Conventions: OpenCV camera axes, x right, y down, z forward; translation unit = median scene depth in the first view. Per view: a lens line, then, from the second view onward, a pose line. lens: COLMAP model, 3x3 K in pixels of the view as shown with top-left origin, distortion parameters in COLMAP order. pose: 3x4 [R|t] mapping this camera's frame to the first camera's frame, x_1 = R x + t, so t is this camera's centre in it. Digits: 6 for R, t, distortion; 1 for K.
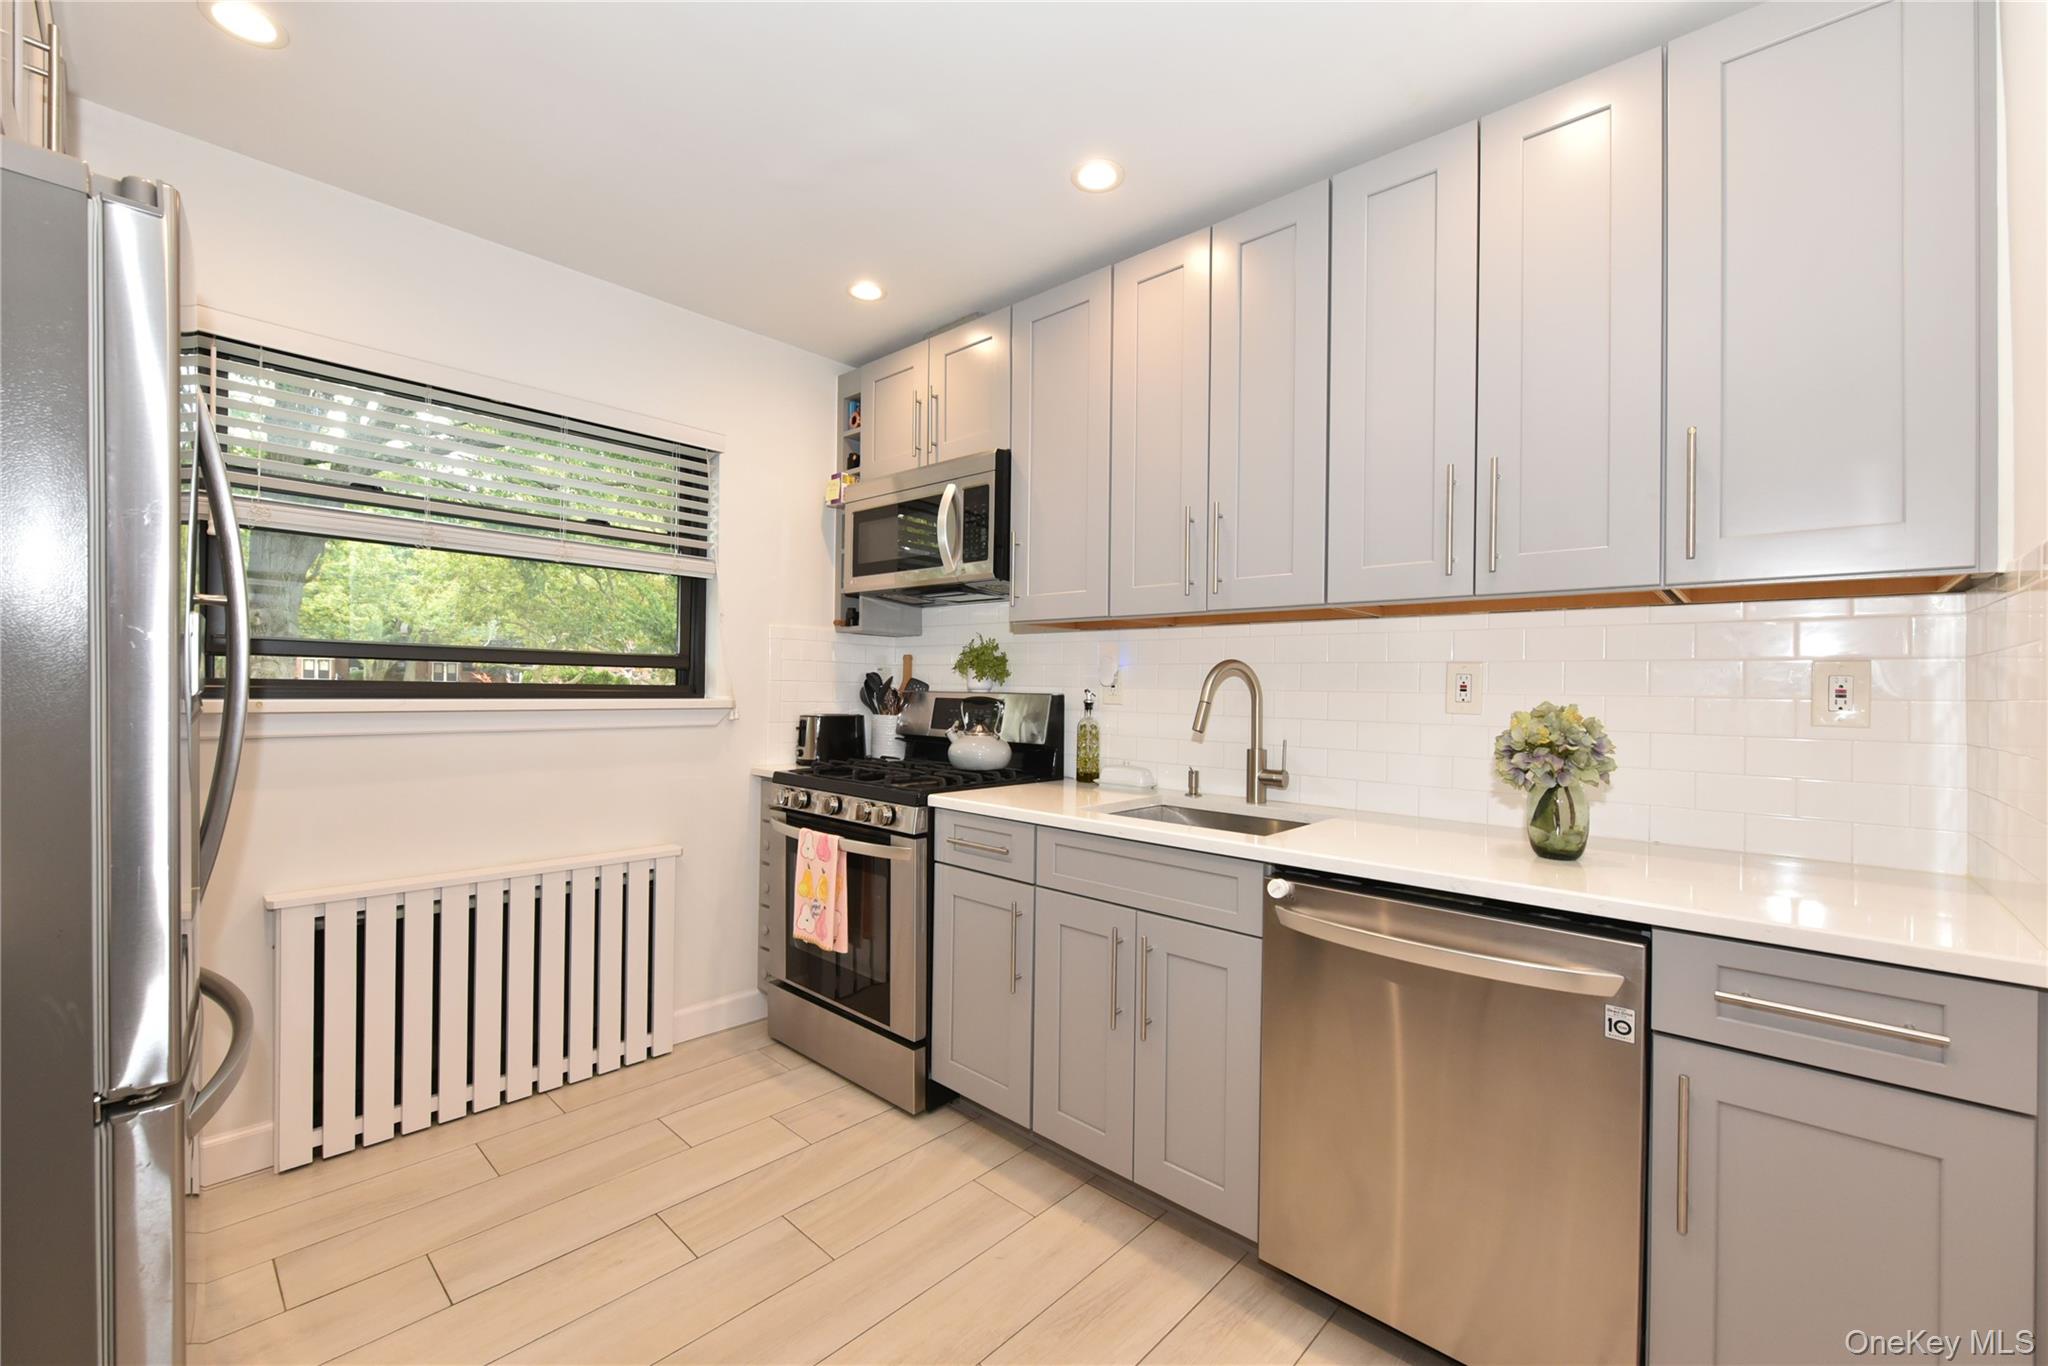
lens RADIAL K [[847.3, 0, 1024.0], [0, 847.3, 683.0], [0, 0, 1]] dist [-0.009797, 0.000235]
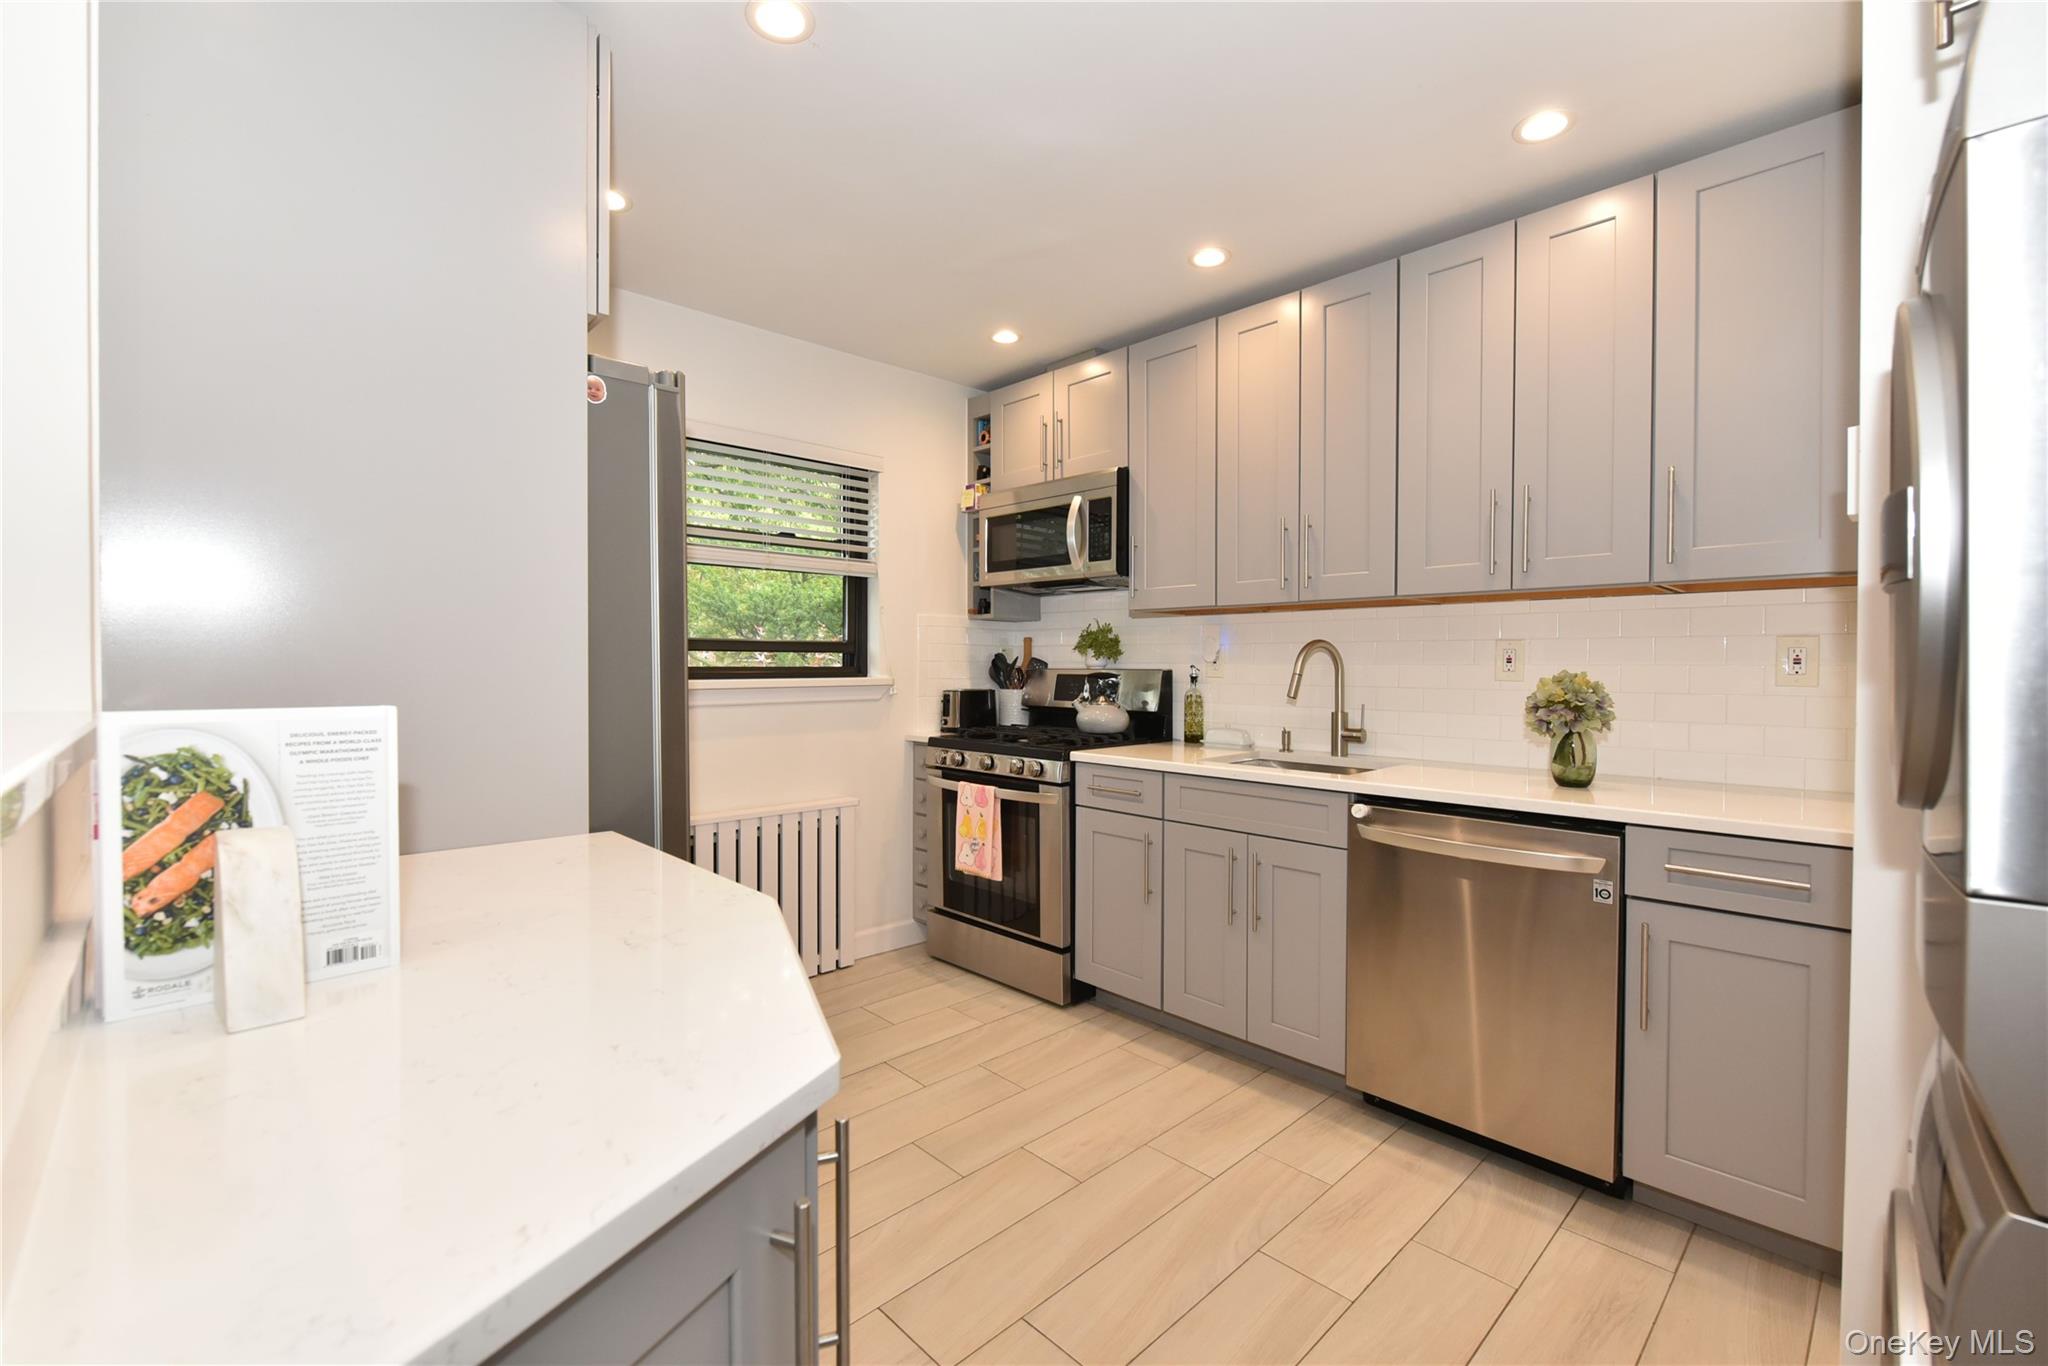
lens RADIAL K [[869.9, 0, 1024.0], [0, 869.9, 683.0], [0, 0, 1]] dist [-0.001250, 0.000017]
pose [[0.997420, -0.012993, -0.070602, -0.083962], [0.014940, 0.999521, 0.027111, -0.004639], [0.070216, -0.028095, 0.997136, -0.263053]]
